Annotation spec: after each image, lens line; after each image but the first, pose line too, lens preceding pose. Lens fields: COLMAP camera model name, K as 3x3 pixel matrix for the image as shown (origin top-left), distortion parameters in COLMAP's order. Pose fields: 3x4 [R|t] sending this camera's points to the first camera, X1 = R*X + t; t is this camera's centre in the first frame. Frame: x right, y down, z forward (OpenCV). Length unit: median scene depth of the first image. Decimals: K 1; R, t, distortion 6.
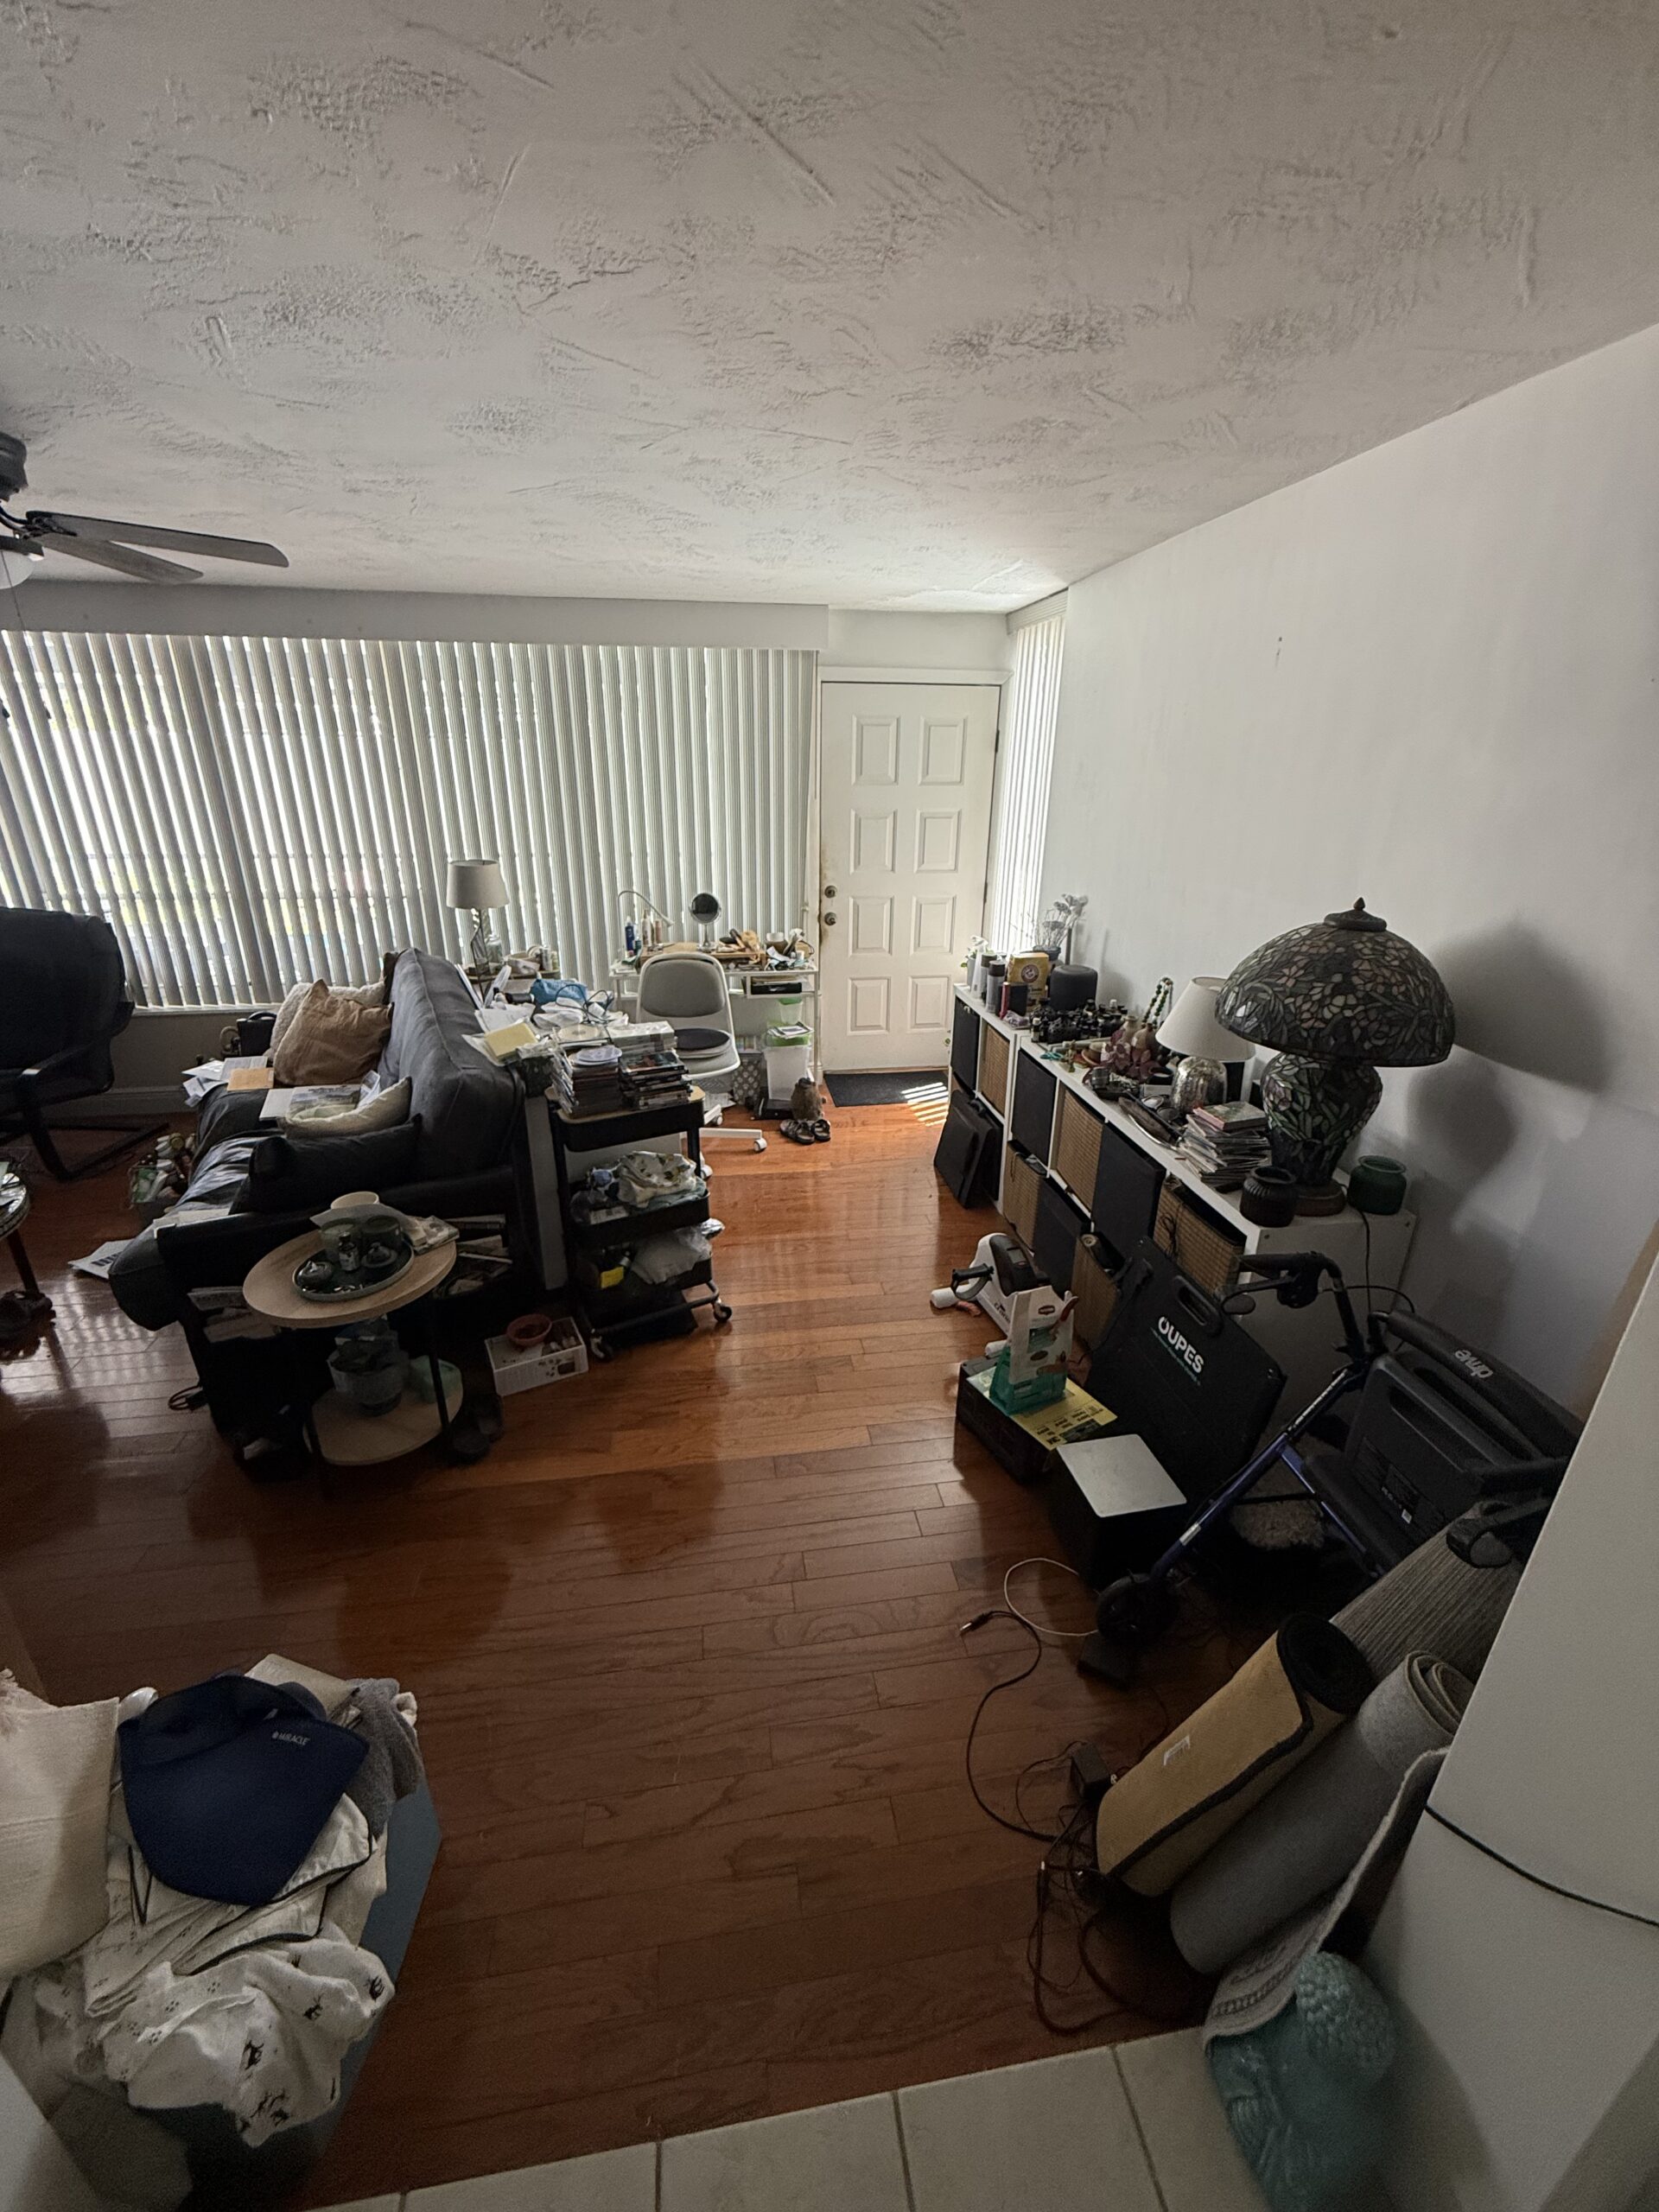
lens RADIAL K [[889.1, 0, 829.5], [0, 889.1, 1106.0], [0, 0, 1]] dist [0.001439, -0.000228]
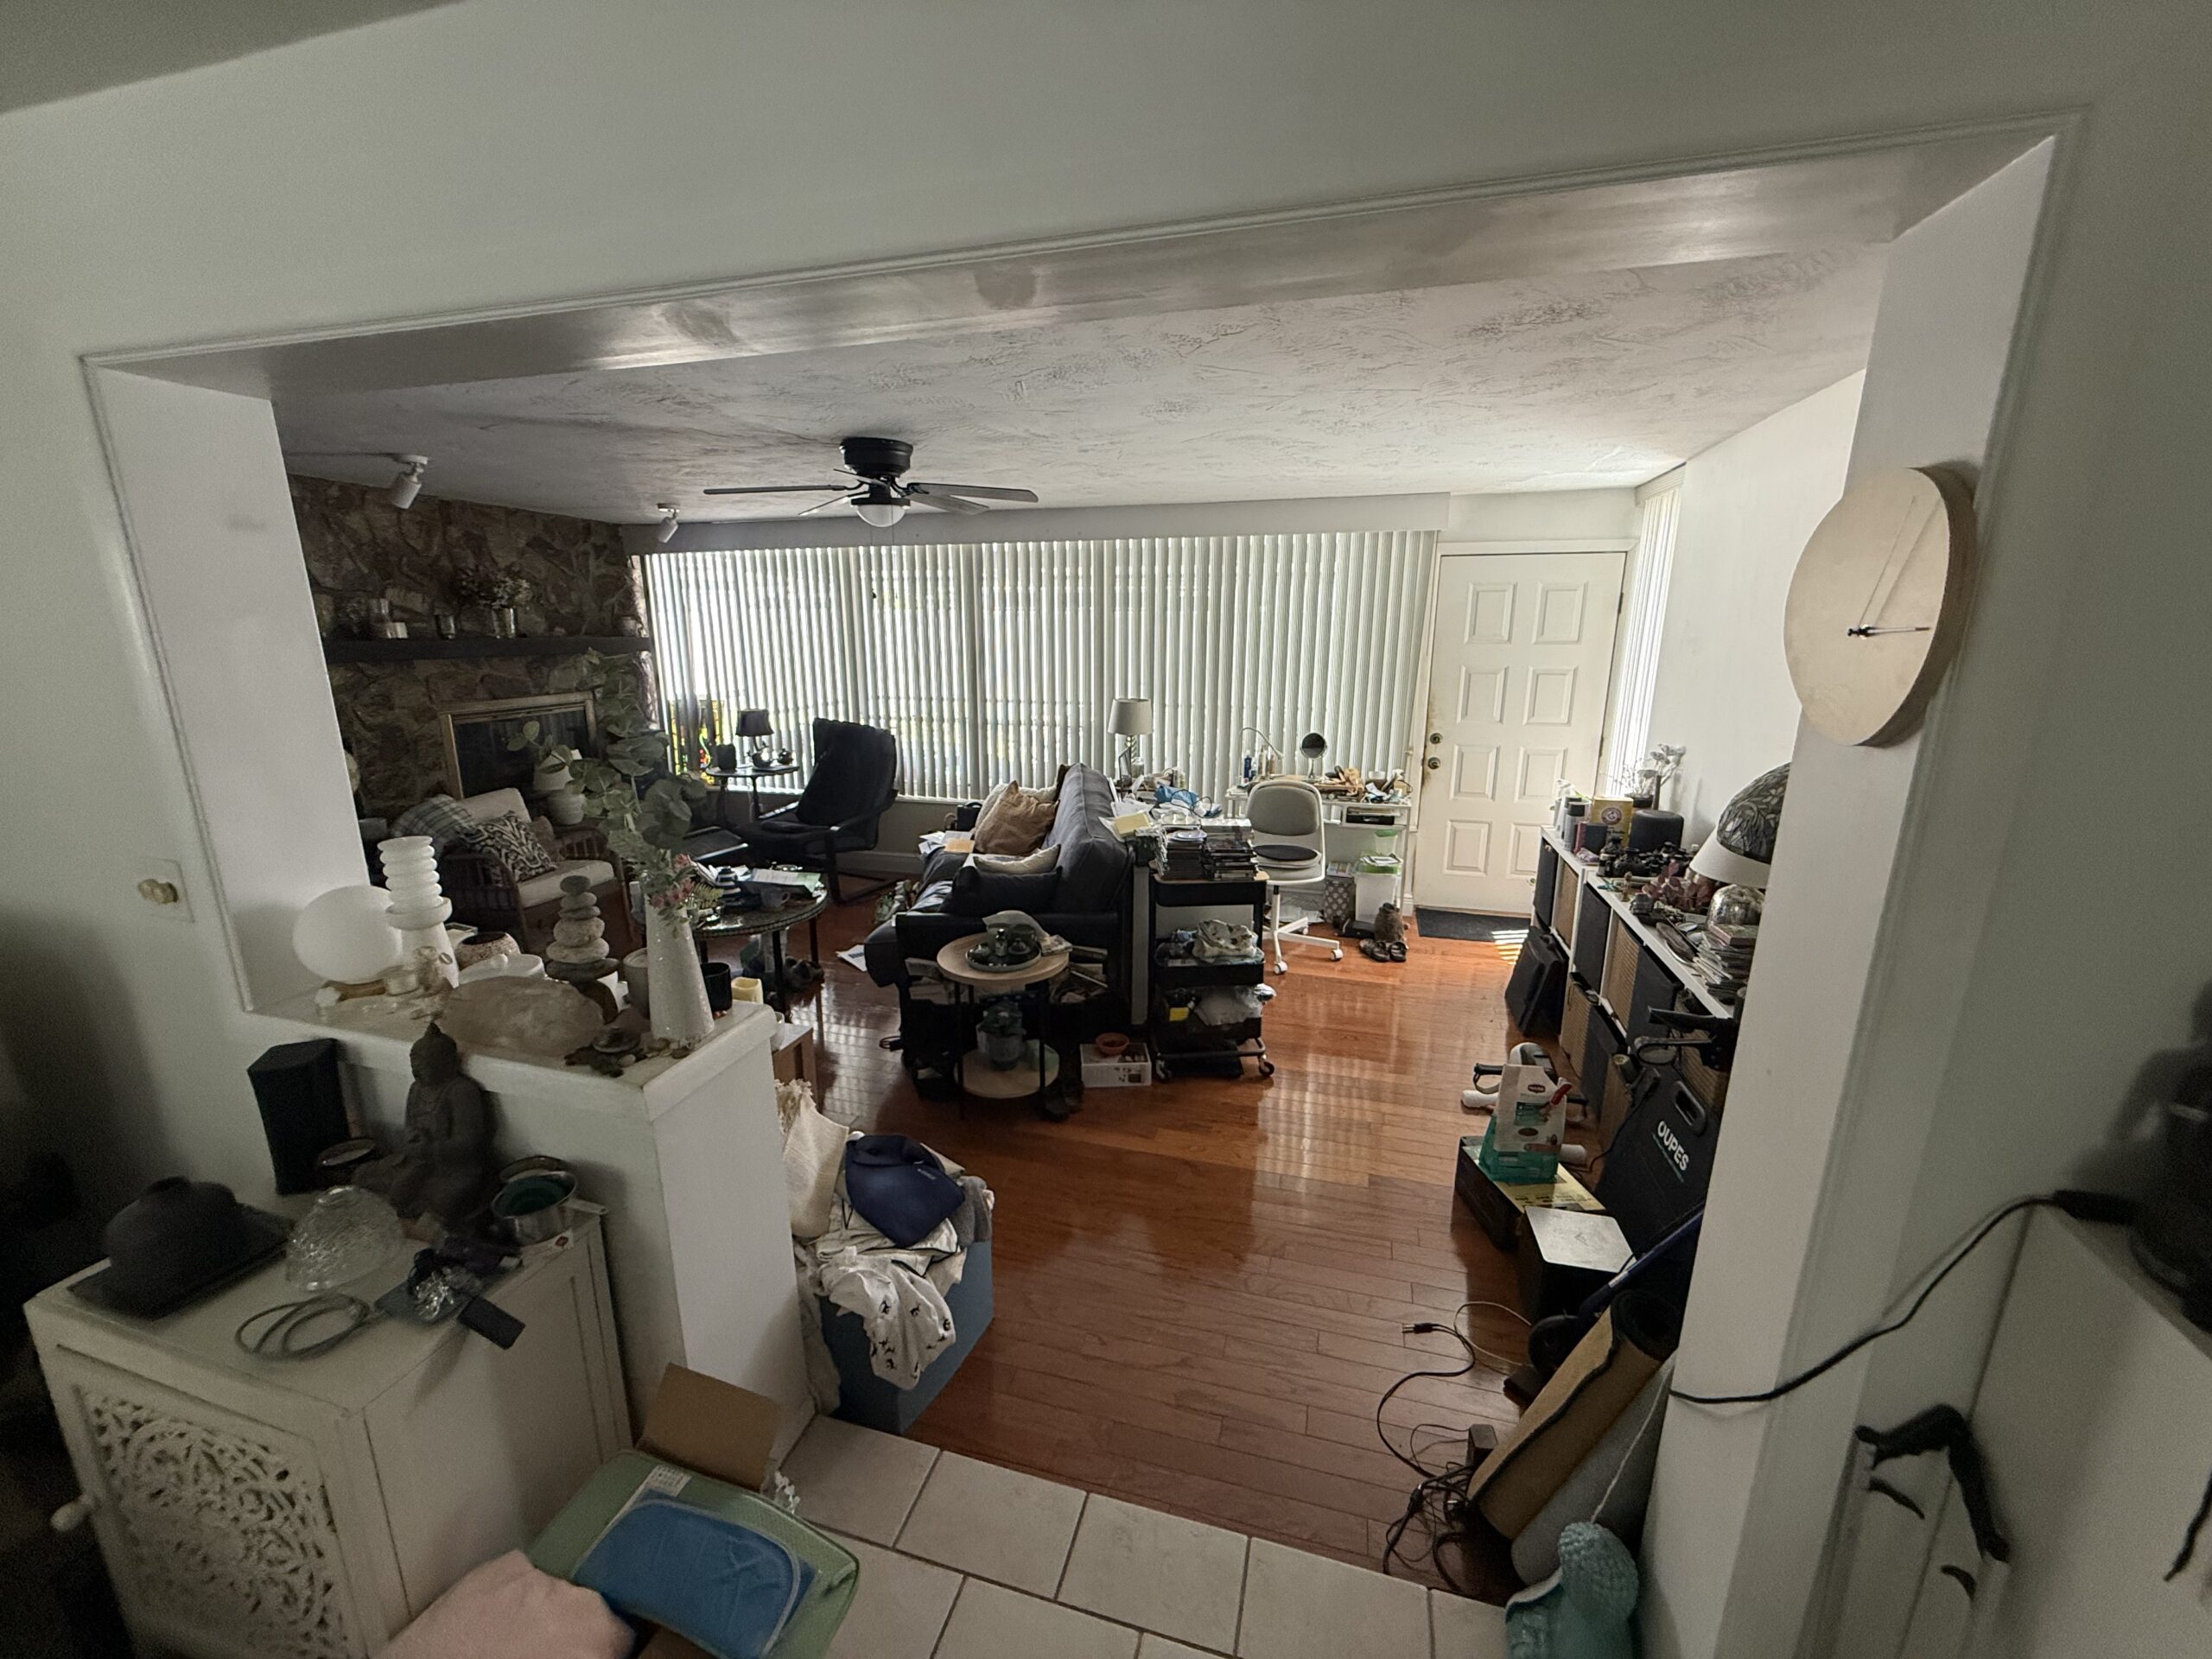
lens RADIAL K [[889.1, 0, 1098.0], [0, 889.1, 840.8], [0, 0, 1]] dist [0.001439, -0.000228]
pose [[0.908046, 0.090522, -0.408972, 0.129052], [-0.146332, 0.983406, -0.107234, 0.093150], [0.392479, 0.157219, 0.906224, -0.200385]]
